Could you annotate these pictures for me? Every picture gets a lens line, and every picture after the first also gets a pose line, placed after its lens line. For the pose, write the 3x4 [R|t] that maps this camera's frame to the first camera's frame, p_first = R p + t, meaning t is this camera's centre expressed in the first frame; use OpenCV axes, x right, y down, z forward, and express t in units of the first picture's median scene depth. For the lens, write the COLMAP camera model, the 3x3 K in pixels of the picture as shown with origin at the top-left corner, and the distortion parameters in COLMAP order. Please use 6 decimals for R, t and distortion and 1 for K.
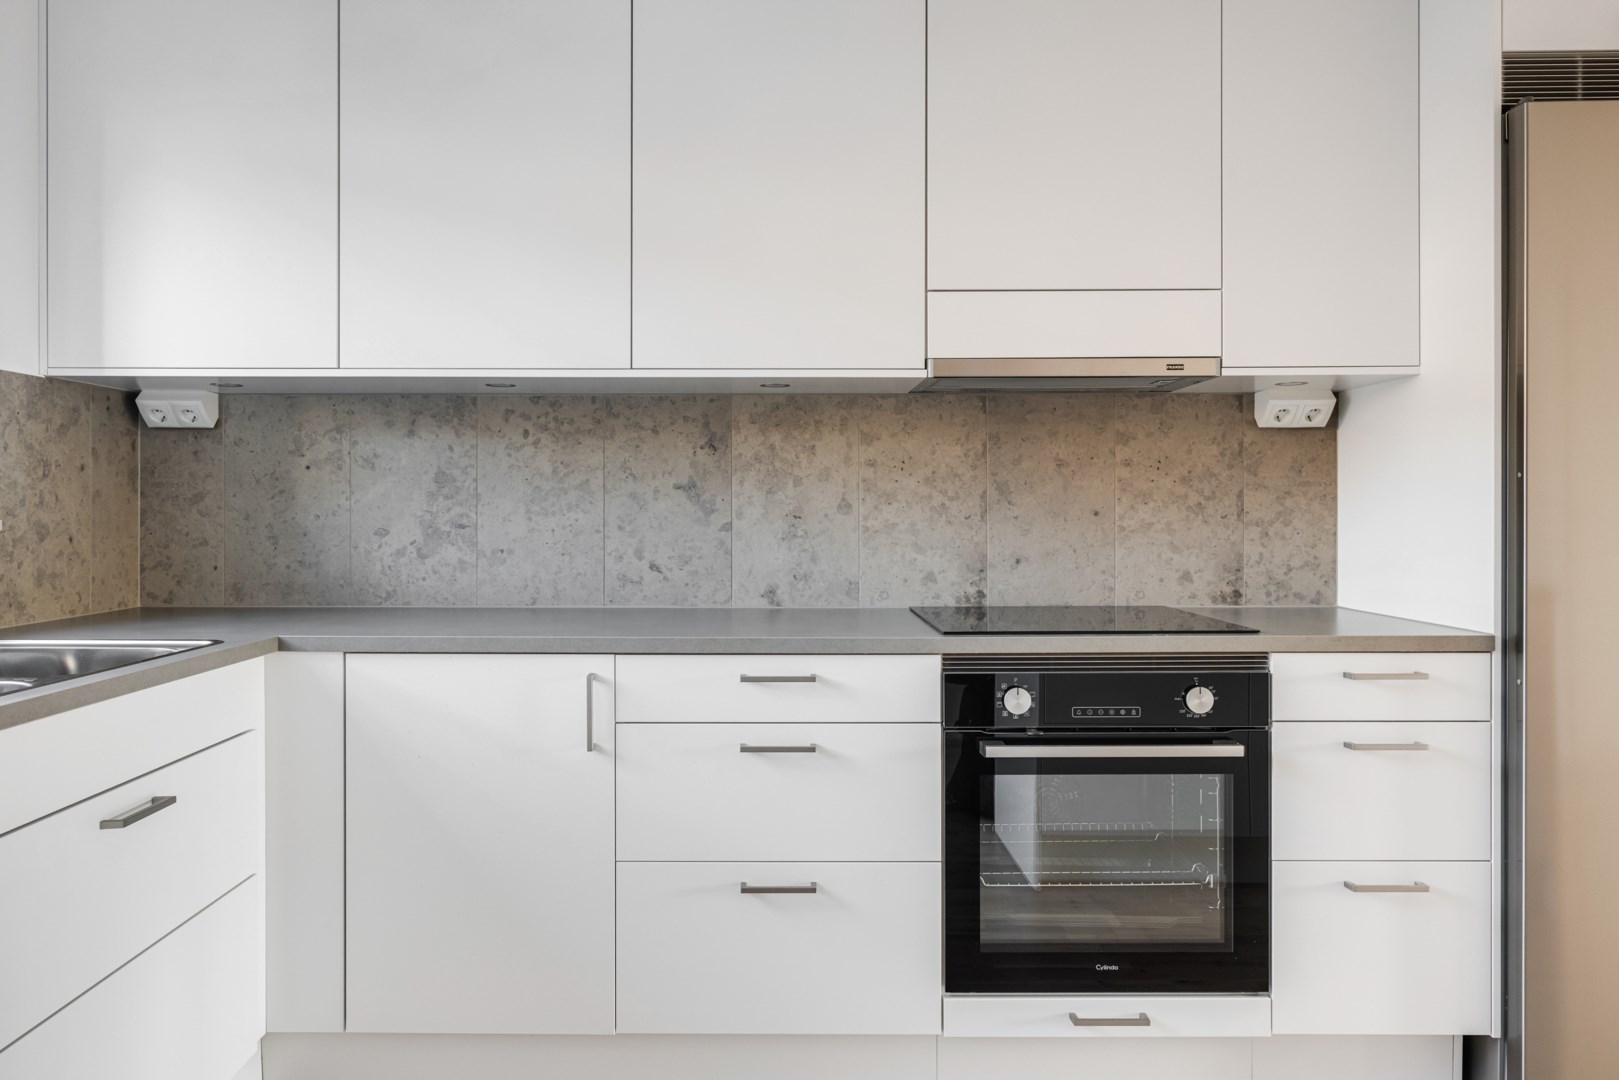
lens RADIAL K [[1102.5, 0, 772.8], [0, 1102.5, 522.9], [0, 0, 1]] dist [-0.005670, -0.000523]
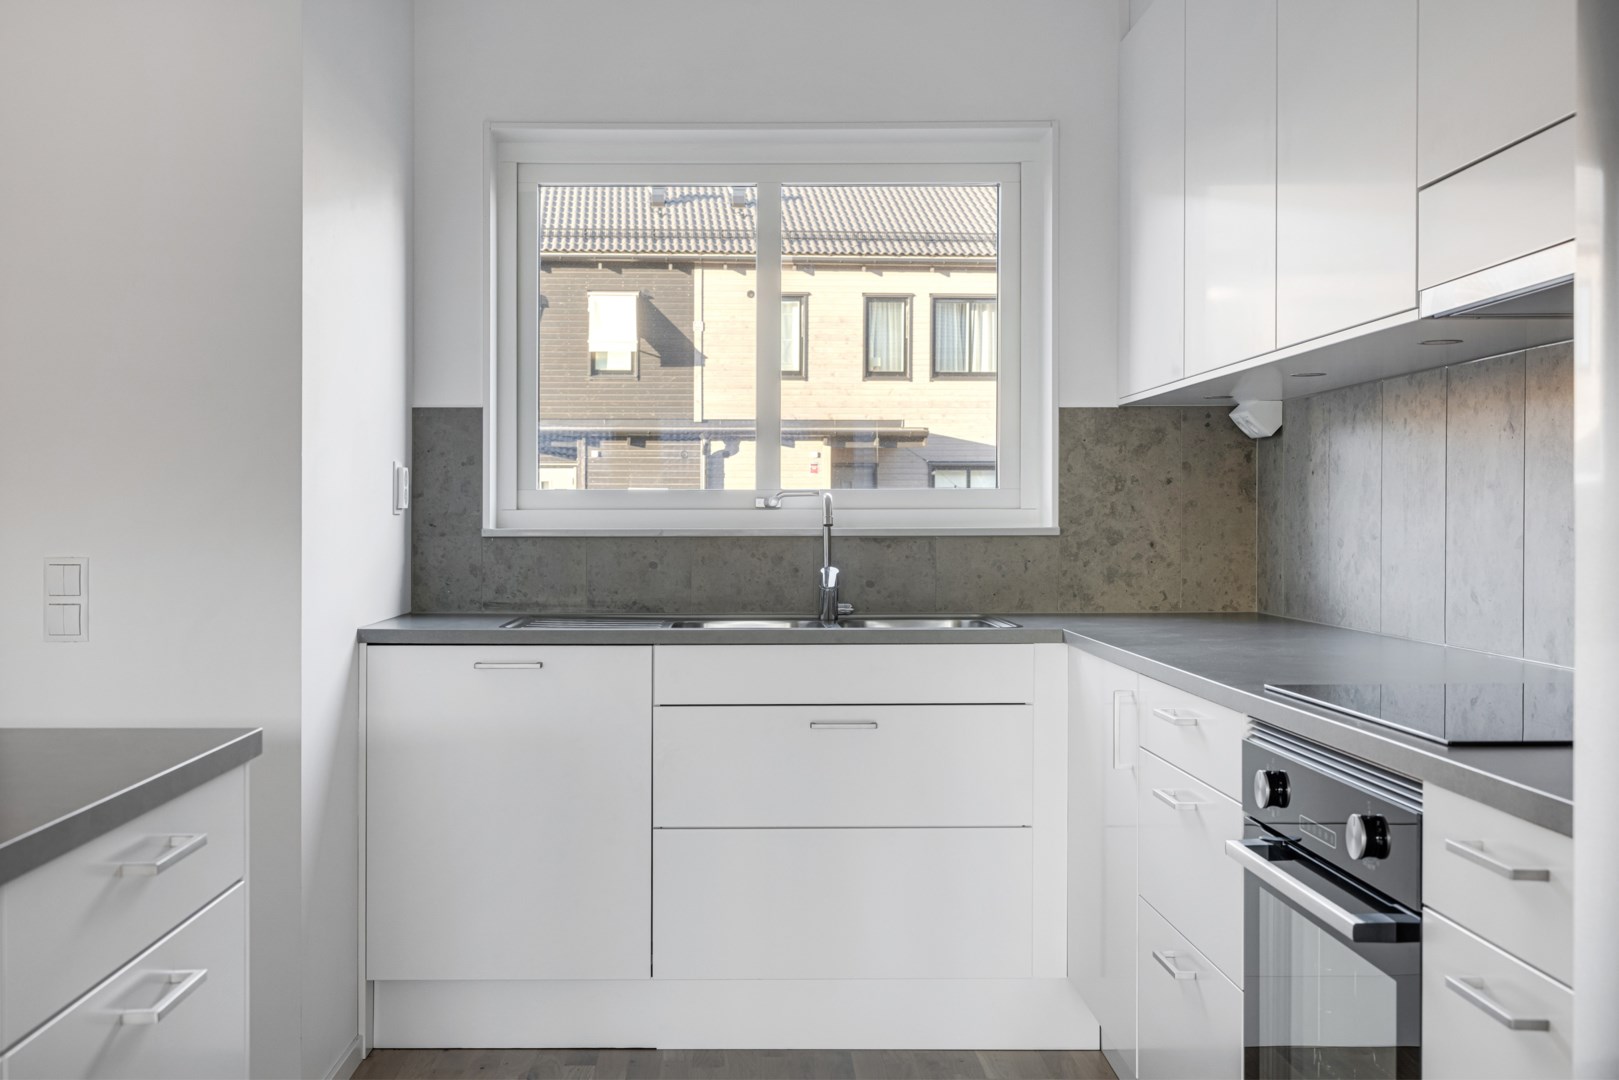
lens RADIAL K [[1697.4, 0, 796.9], [0, 1697.4, 549.0], [0, 0, 1]] dist [0.027153, 0.000000]
pose [[0.033960, 0.017502, -0.999270, 1.112754], [-0.008582, 0.999815, 0.017220, -0.007603], [0.999386, 0.007991, 0.034104, 0.567429]]
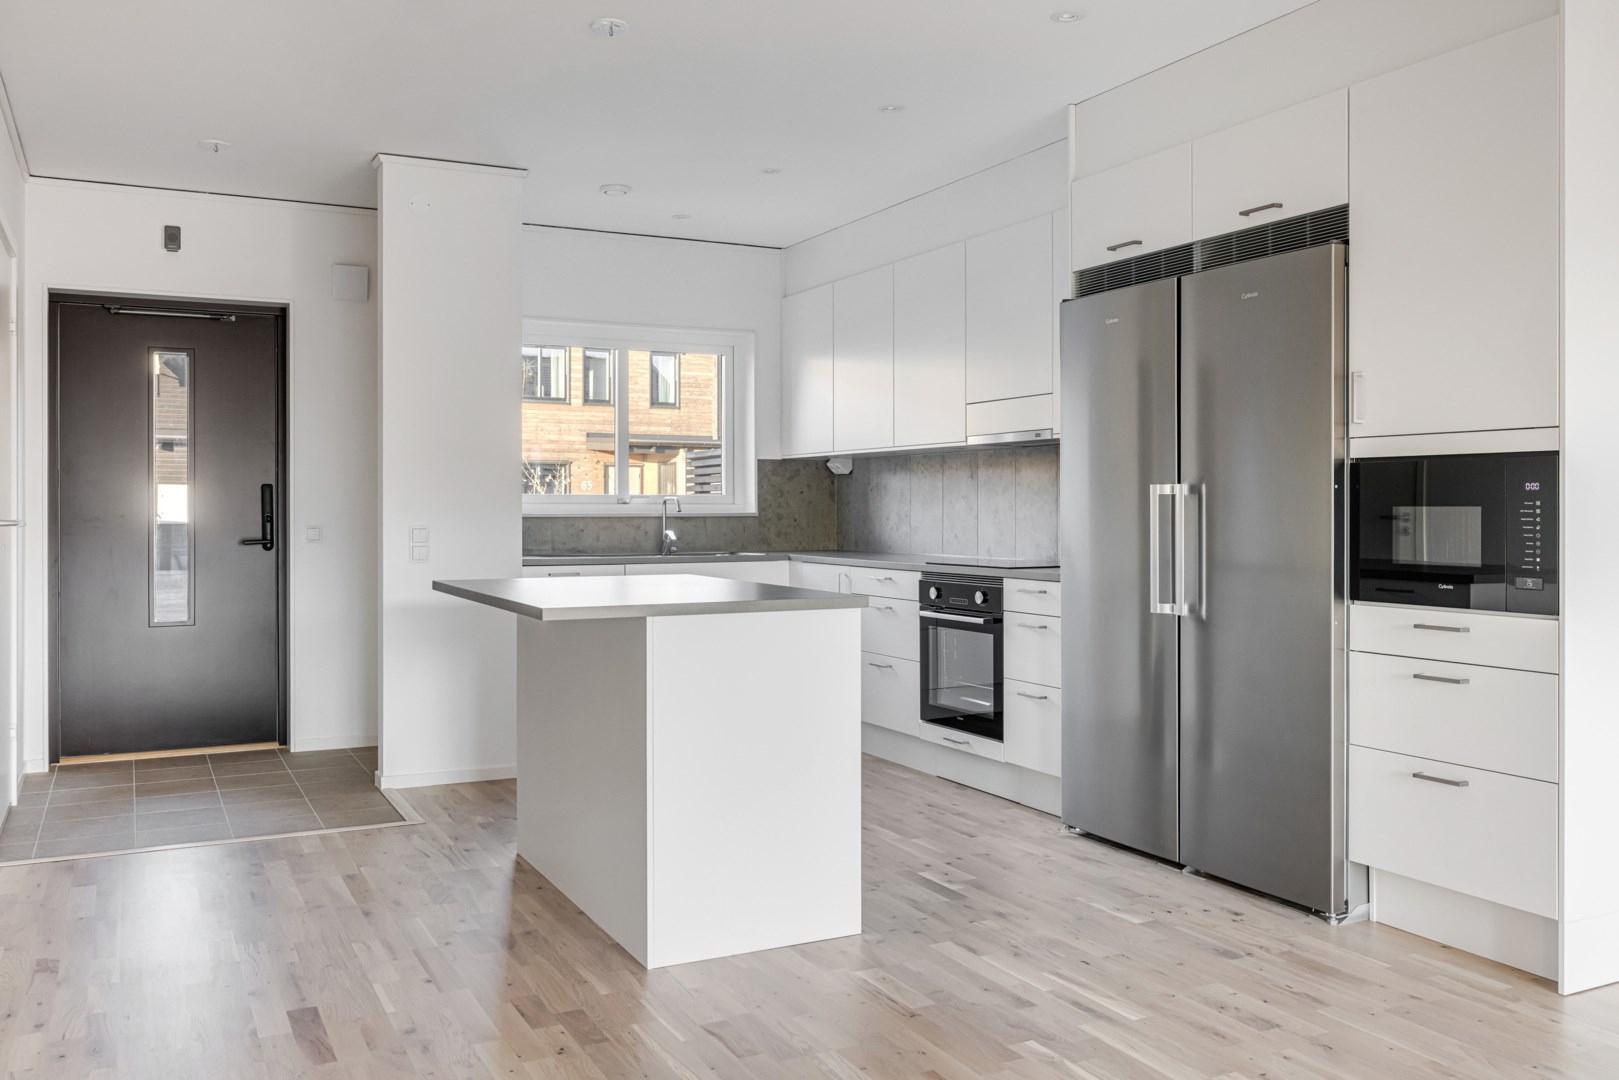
lens RADIAL K [[1335.3, 0, 817.4], [0, 1335.3, 522.9], [0, 0, 1]] dist [0.007600, -0.015882]
pose [[0.462188, 0.009097, -0.886736, 2.177616], [-0.008022, 0.999949, 0.006077, 0.001701], [0.886746, 0.004305, 0.462237, -0.411616]]
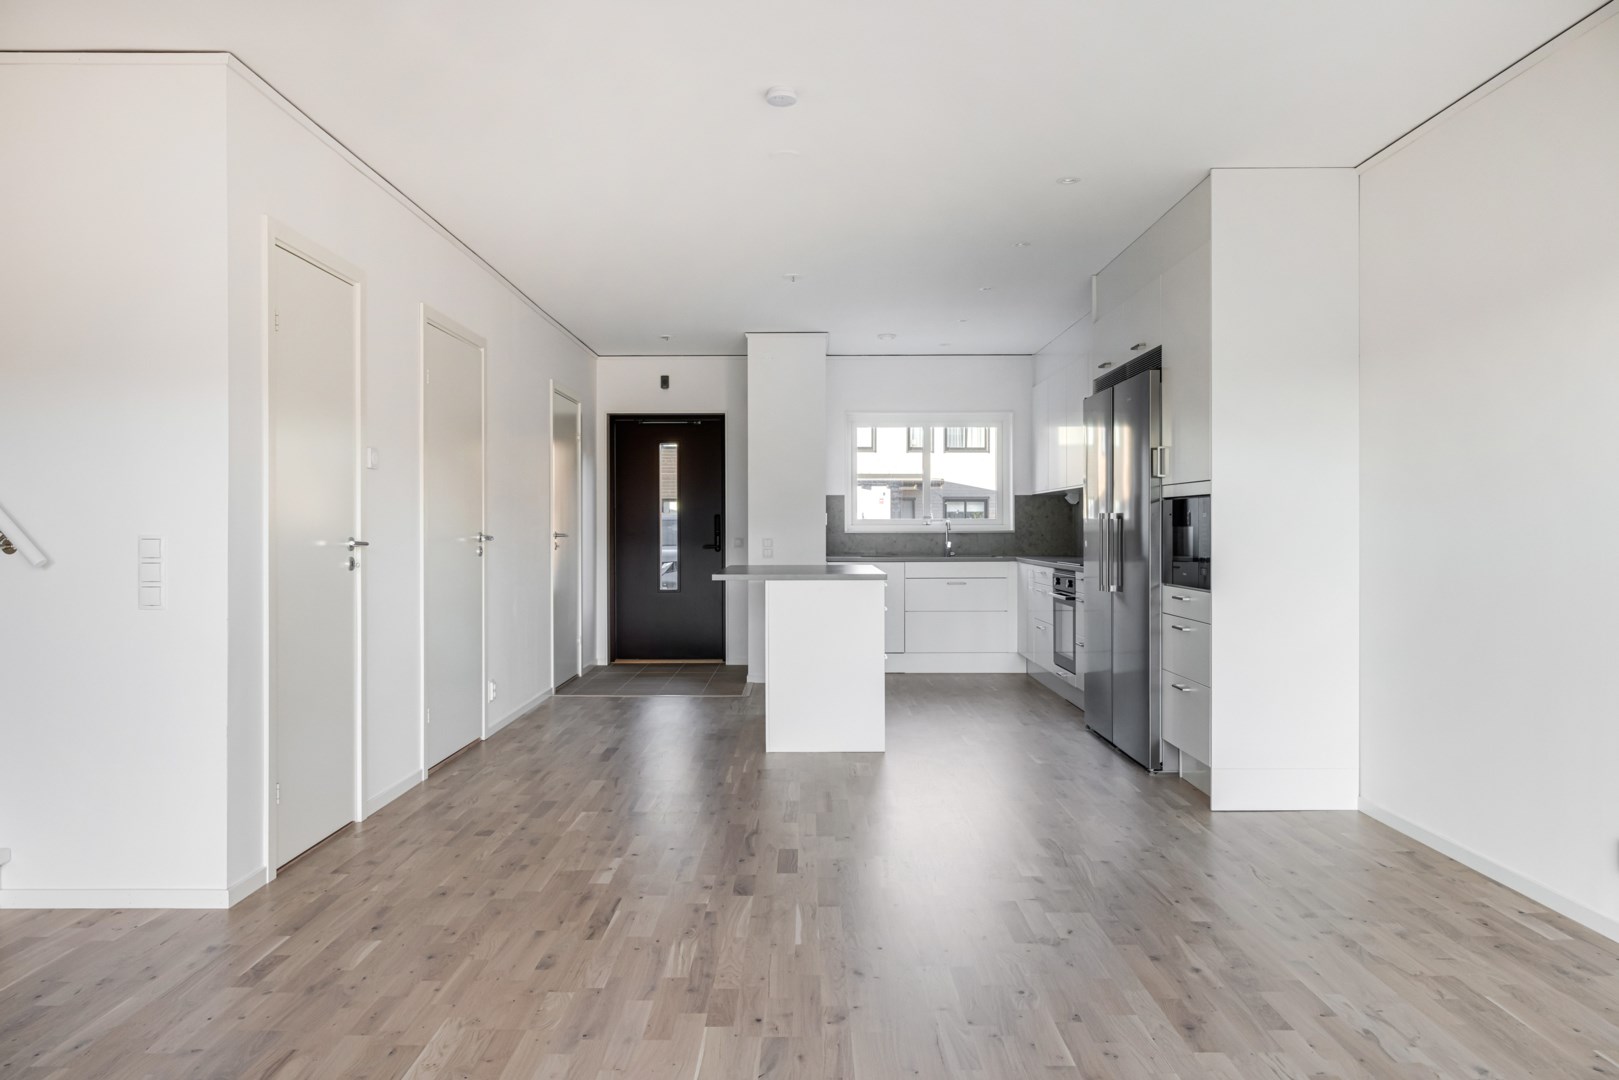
lens RADIAL K [[1102.5, 0, 809.2], [0, 1102.5, 535.5], [0, 0, 1]] dist [-0.005670, -0.000523]
pose [[0.002353, 0.006340, -0.999977, 3.230189], [-0.008606, 0.999943, 0.006319, -0.002670], [0.999960, 0.008591, 0.002407, 0.168374]]
